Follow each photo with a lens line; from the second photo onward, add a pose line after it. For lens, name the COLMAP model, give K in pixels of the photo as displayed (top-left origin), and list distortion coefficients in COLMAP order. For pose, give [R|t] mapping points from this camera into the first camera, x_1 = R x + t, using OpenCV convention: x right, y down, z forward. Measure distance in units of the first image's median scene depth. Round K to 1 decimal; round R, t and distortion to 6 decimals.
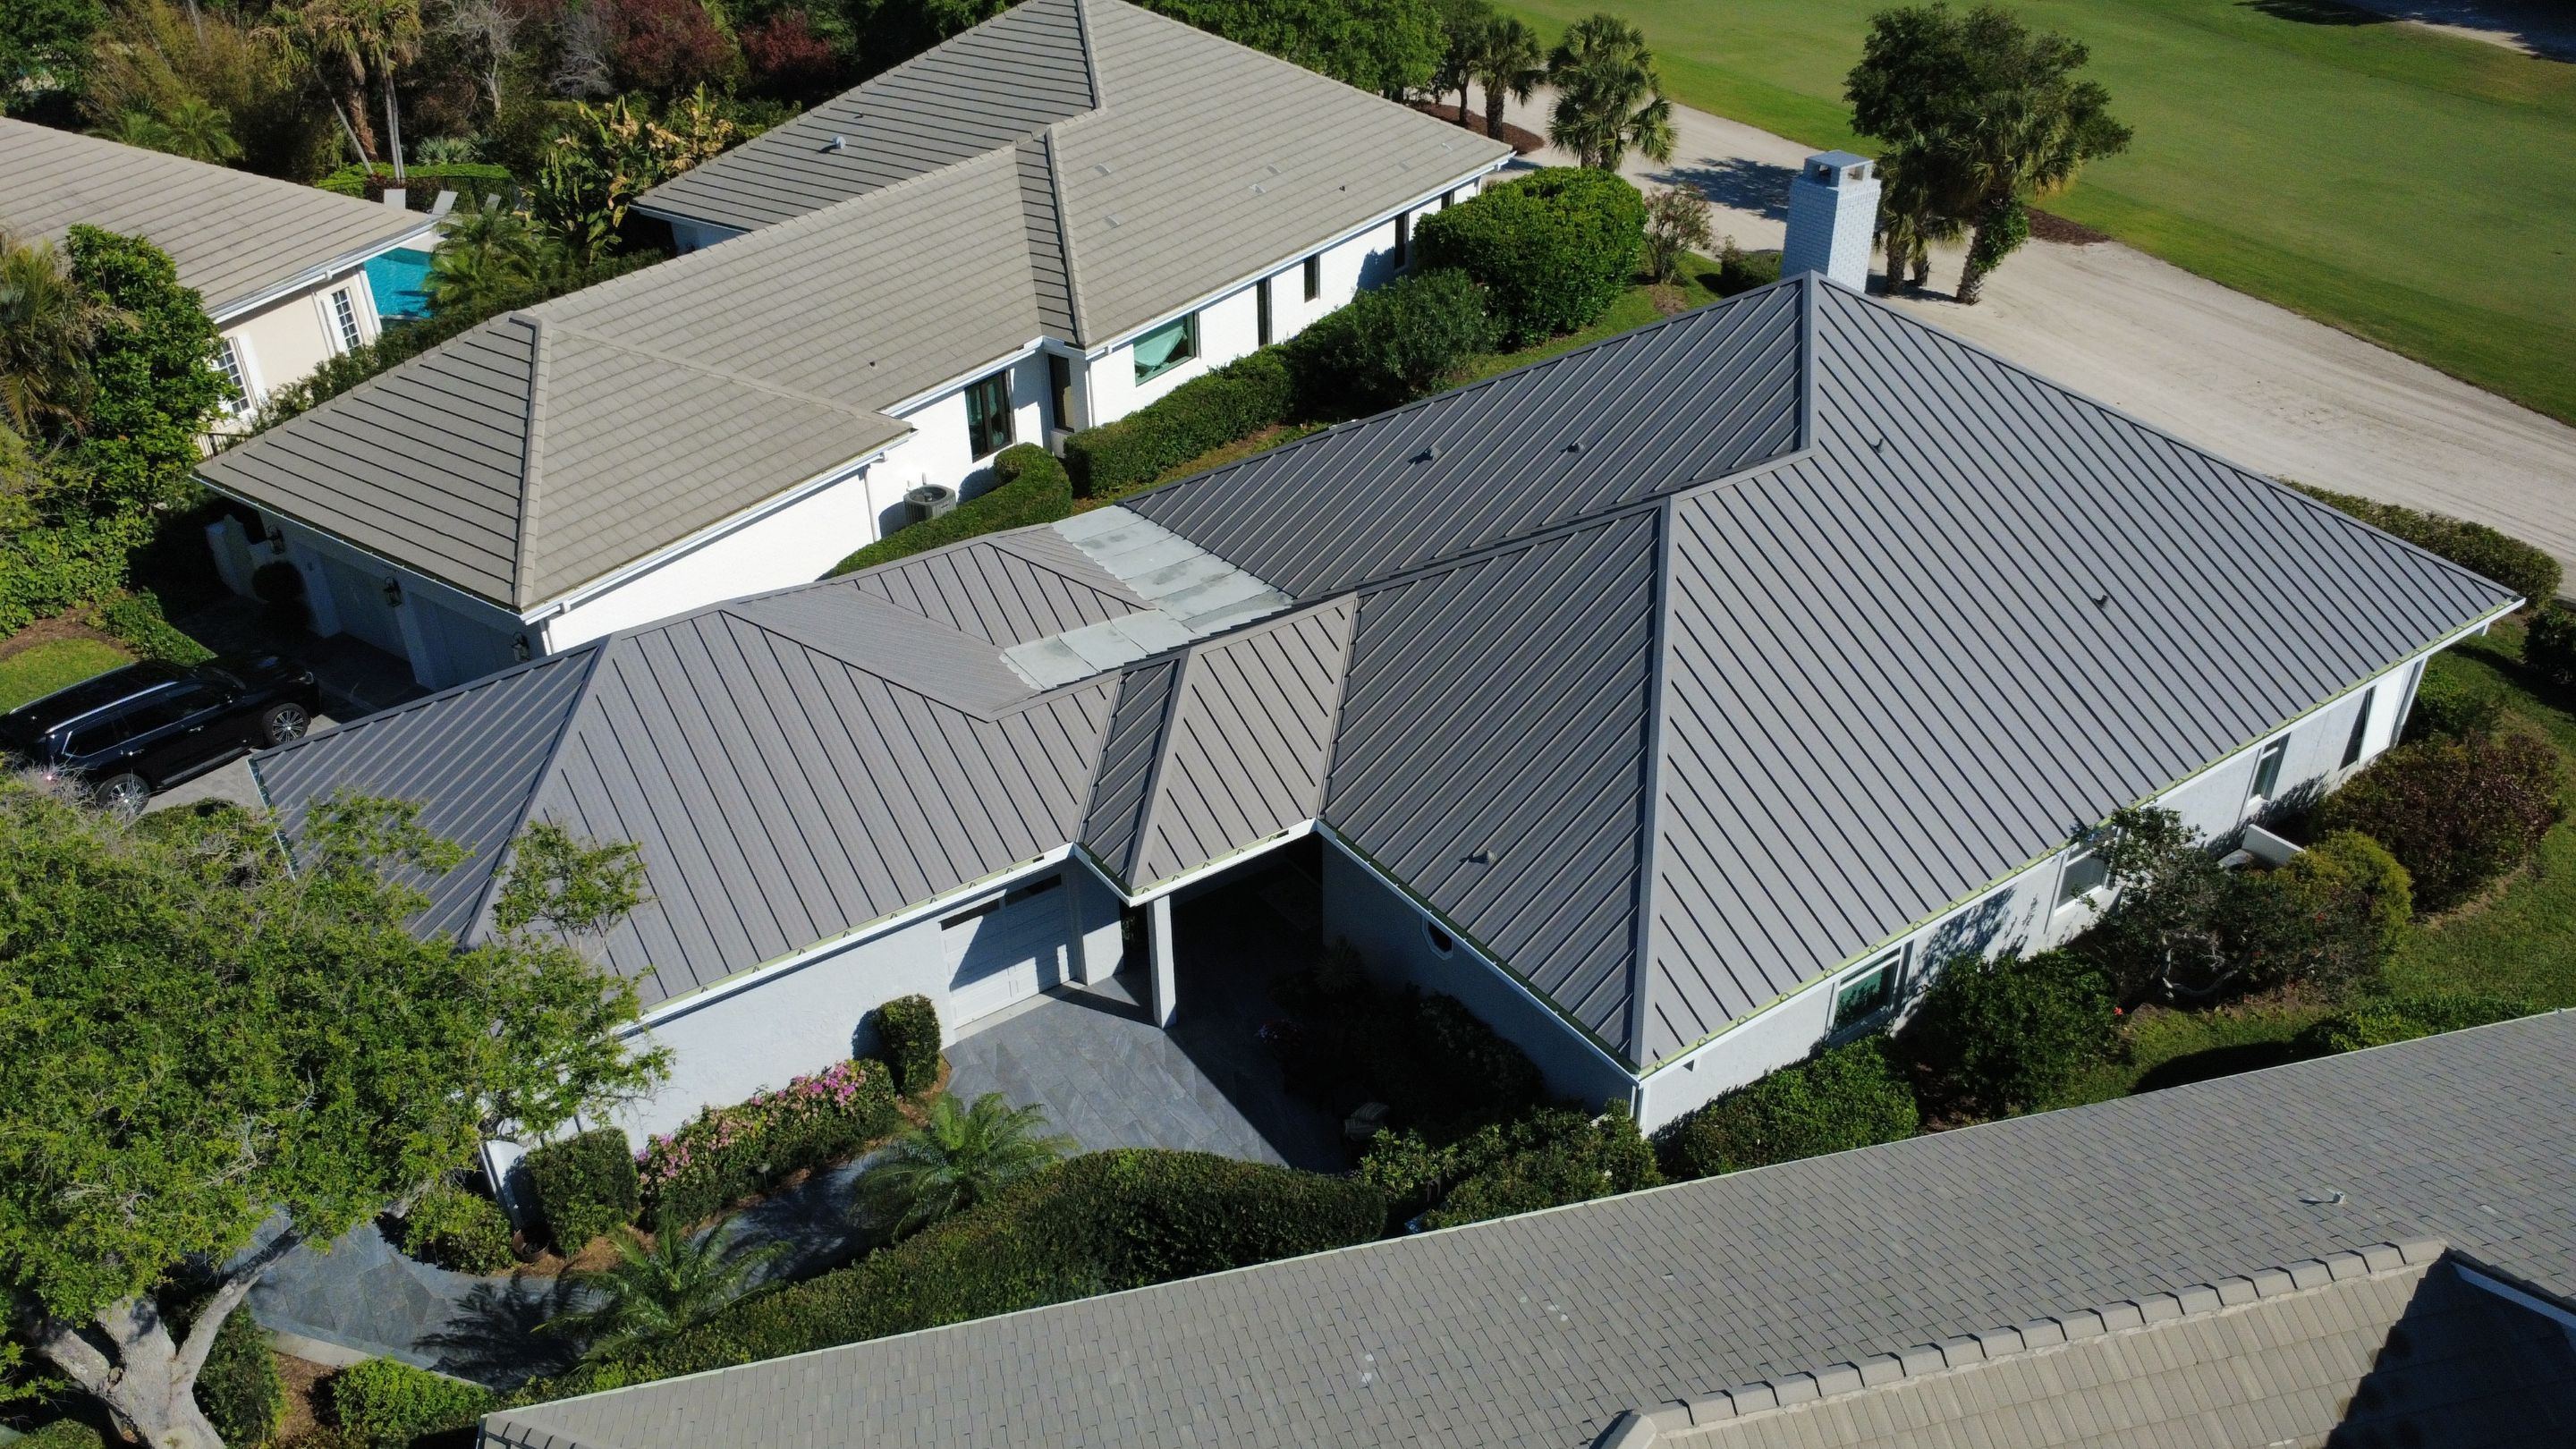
lens RADIAL K [[1894.0, 0, 1281.6], [0, 1894.0, 724.0], [0, 0, 1]] dist [-0.003055, -0.005949]
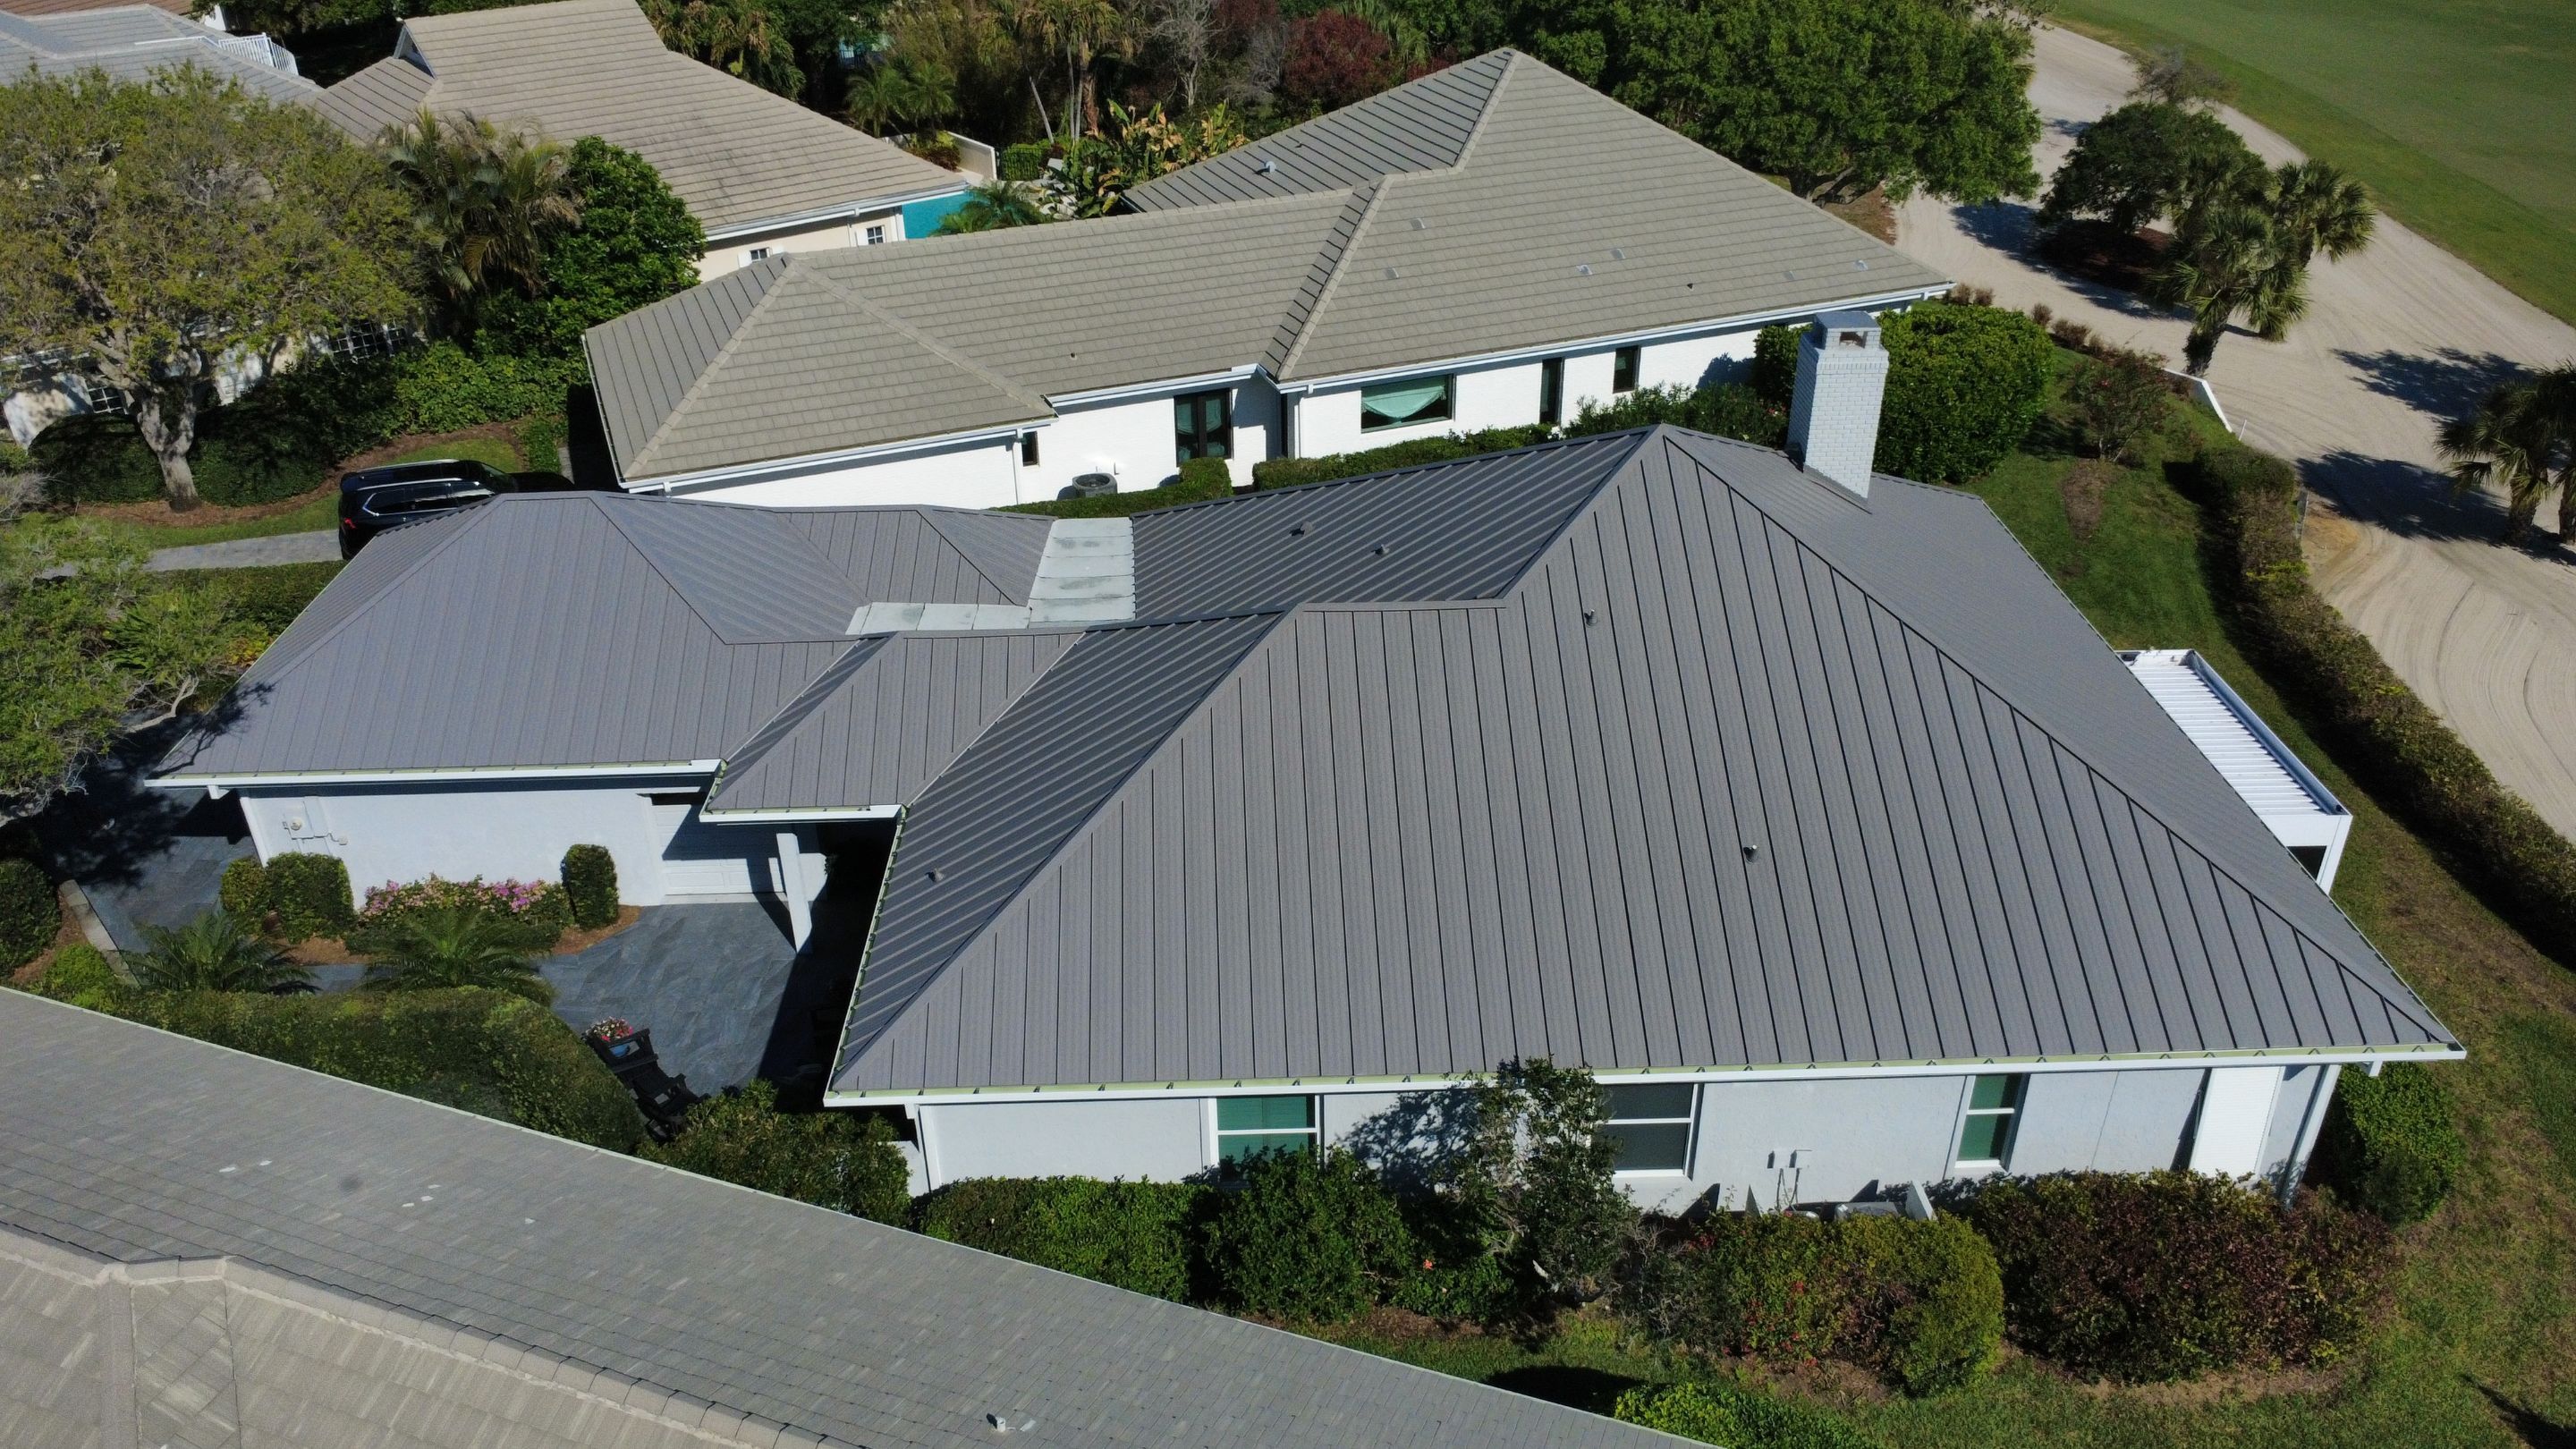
lens RADIAL K [[1894.0, 0, 1287.7], [0, 1894.0, 723.2], [0, 0, 1]] dist [-0.003055, -0.005949]
pose [[0.838044, 0.276423, -0.470395, 0.410992], [-0.287323, 0.956517, 0.050202, -0.066155], [0.463818, 0.093084, 0.881027, 0.088579]]
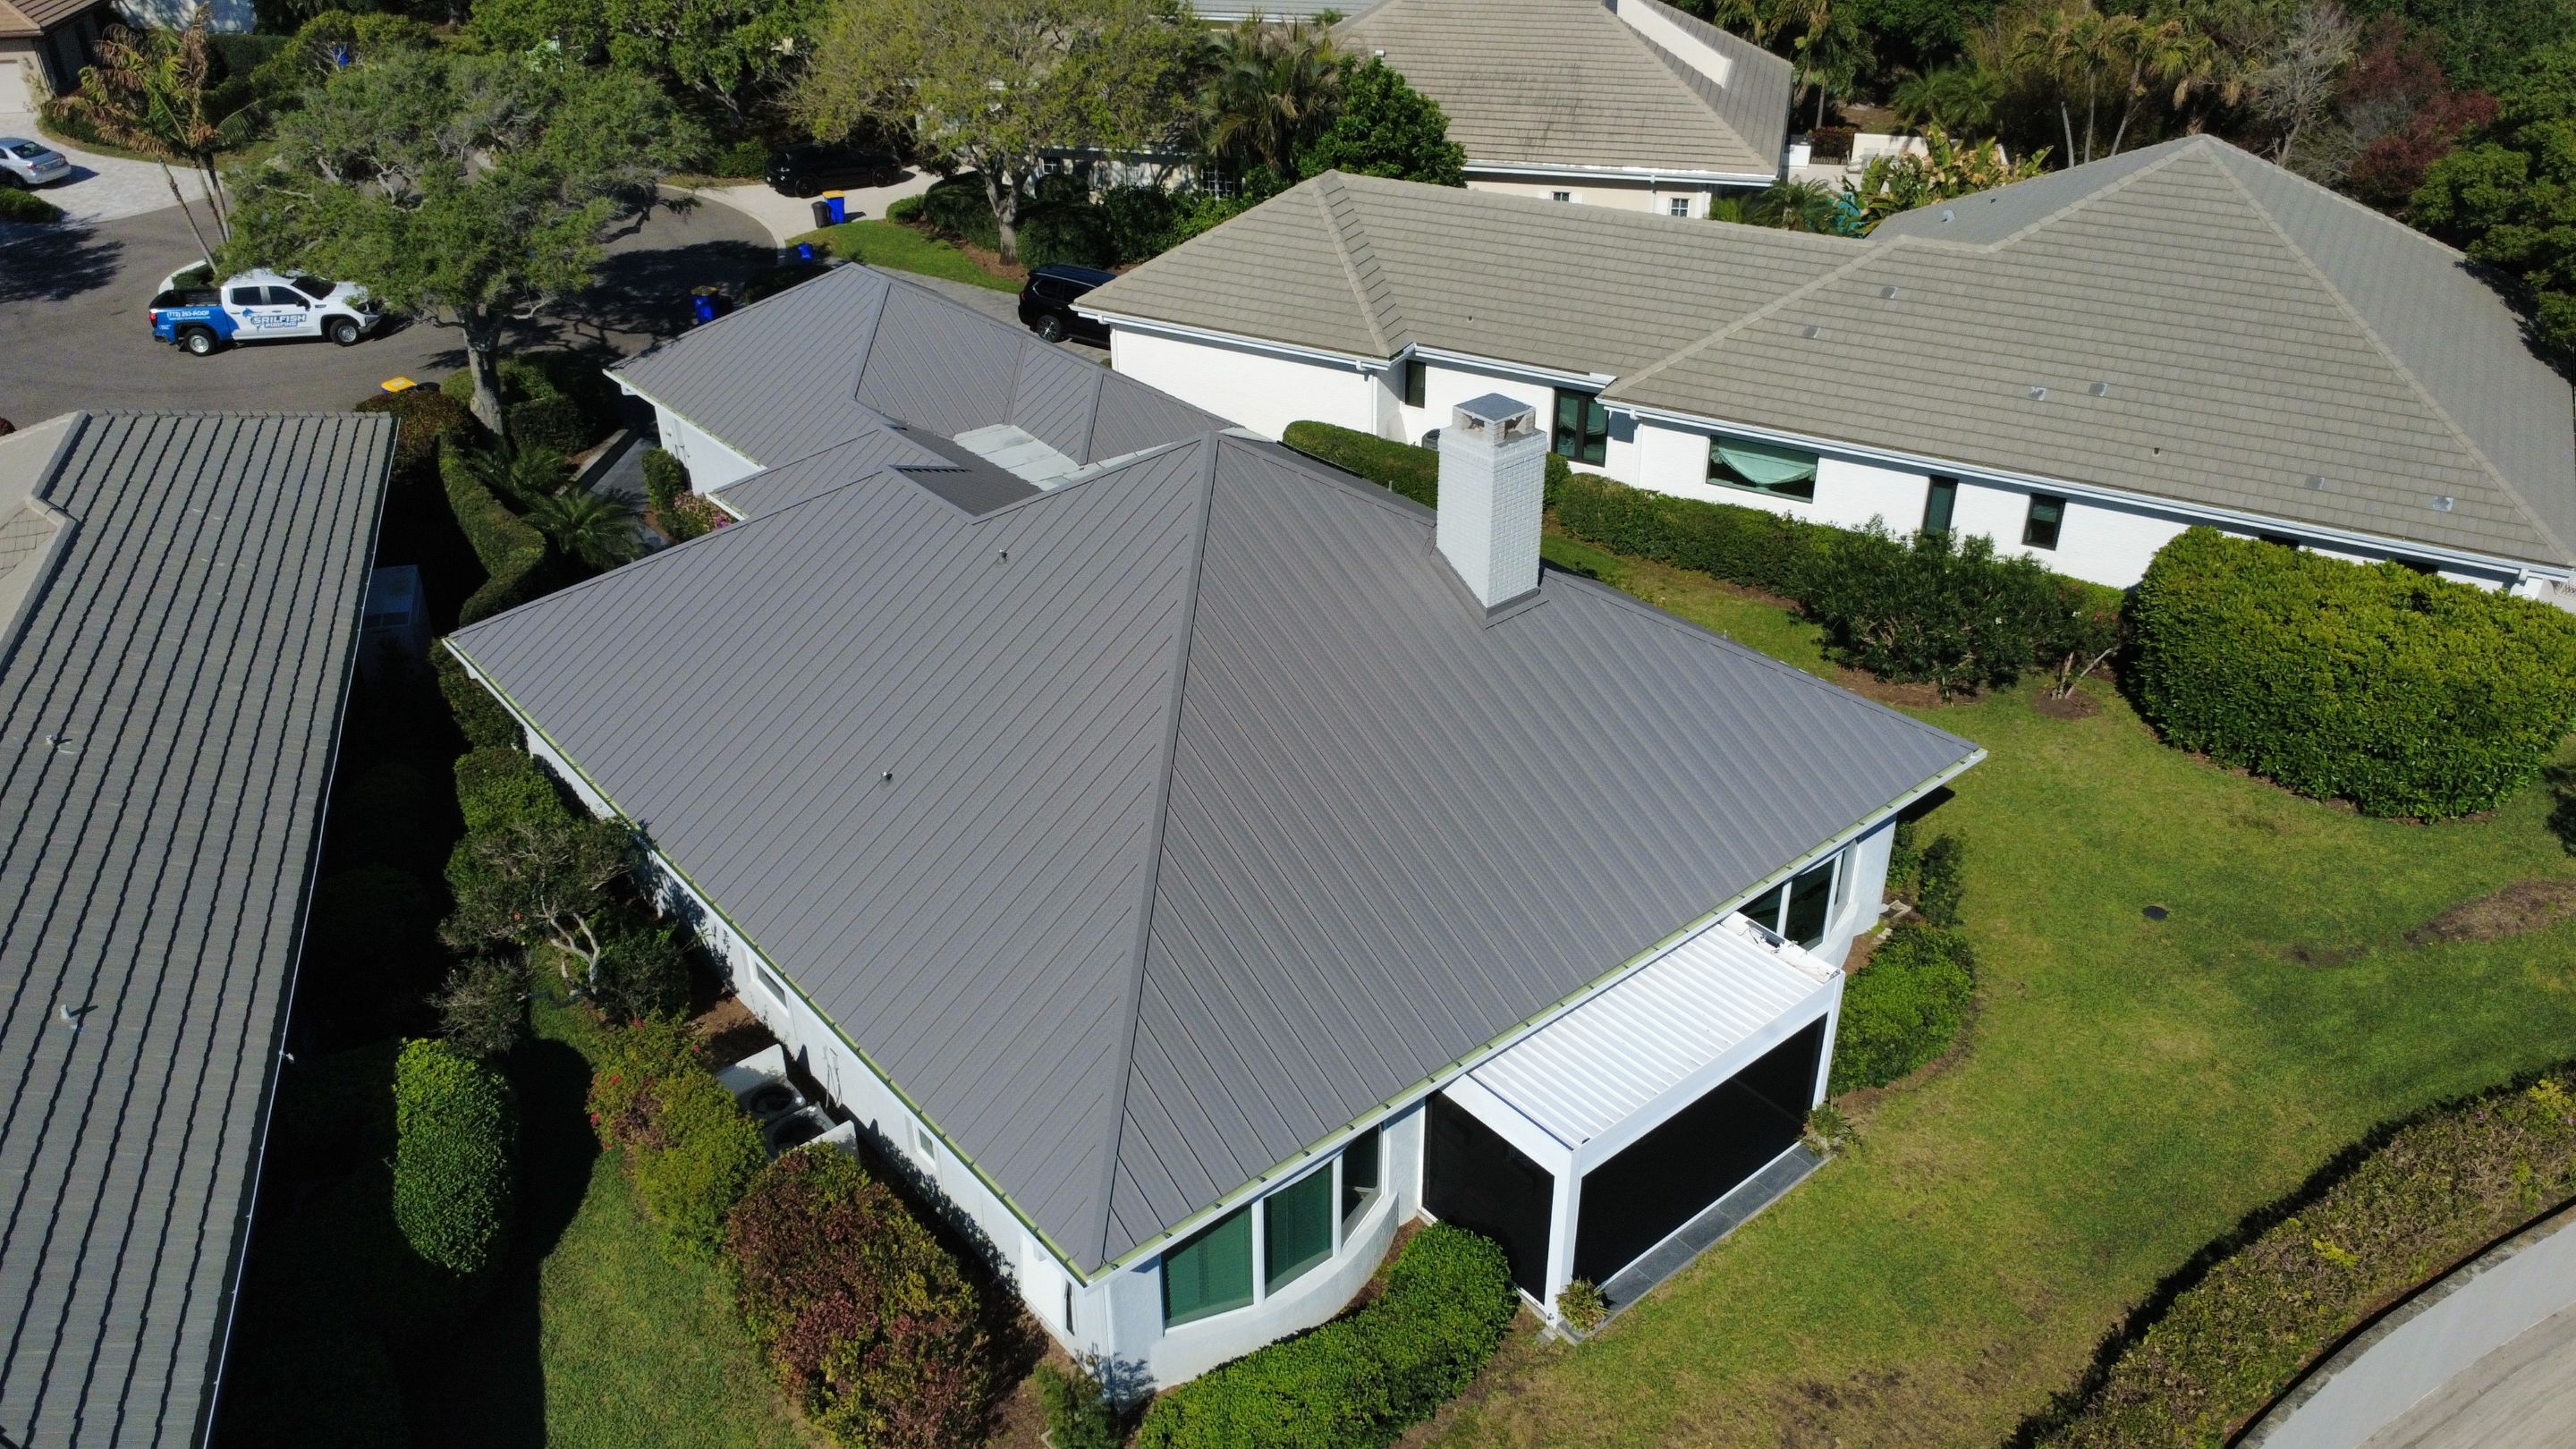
lens RADIAL K [[1894.0, 0, 1288.1], [0, 1894.0, 719.7], [0, 0, 1]] dist [-0.003055, -0.005949]
pose [[0.088155, 0.506876, -0.857500, 0.781362], [-0.515960, 0.759603, 0.395965, -0.353422], [0.852065, 0.407529, 0.328490, 0.544668]]
